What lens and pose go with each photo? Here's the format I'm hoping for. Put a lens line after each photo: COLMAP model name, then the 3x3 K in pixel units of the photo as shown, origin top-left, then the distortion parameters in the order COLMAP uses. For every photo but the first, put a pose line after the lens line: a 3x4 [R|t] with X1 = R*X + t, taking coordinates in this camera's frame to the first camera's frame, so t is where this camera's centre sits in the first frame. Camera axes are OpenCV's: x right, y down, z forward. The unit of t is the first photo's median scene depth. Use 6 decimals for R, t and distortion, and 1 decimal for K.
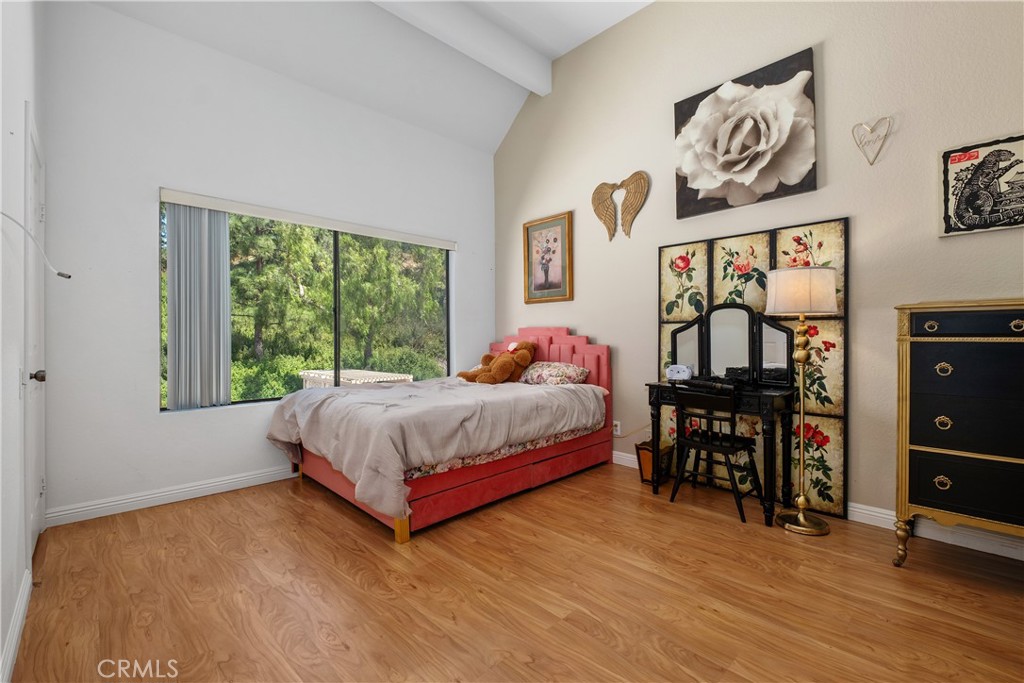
lens RADIAL K [[441.7, 0, 506.7], [0, 441.7, 336.4], [0, 0, 1]] dist [-0.001208, -0.004353]
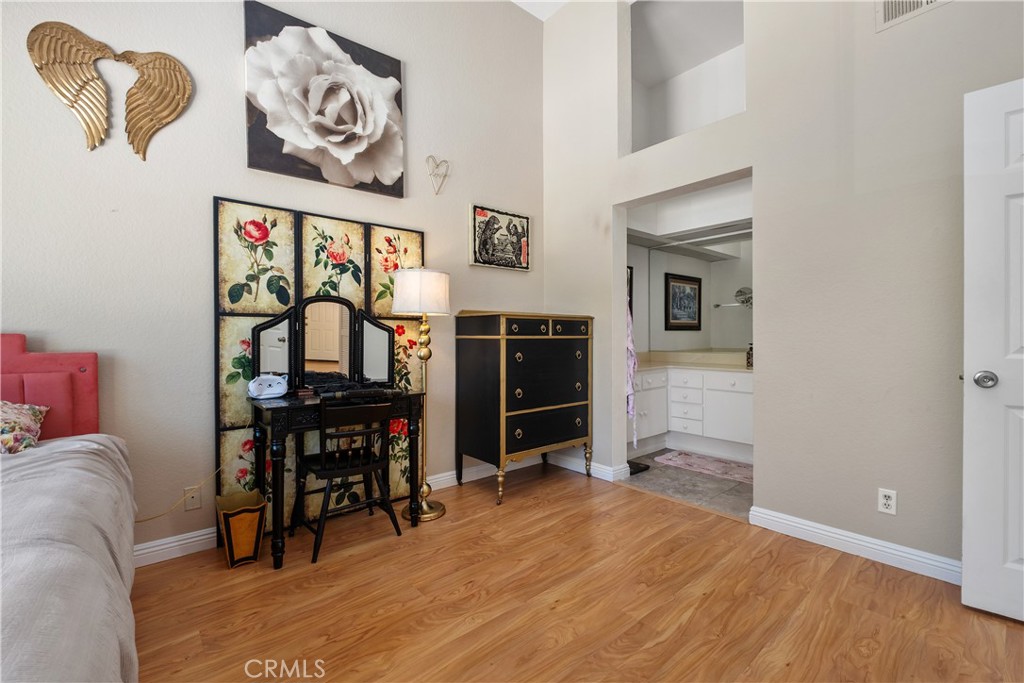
lens RADIAL K [[441.7, 0, 515.2], [0, 441.7, 340.0], [0, 0, 1]] dist [-0.001208, -0.004353]
pose [[0.042559, -0.008132, 0.999061, -0.331778], [0.000932, 0.999967, 0.008100, 0.002681], [-0.999094, 0.000586, 0.042565, 0.630988]]
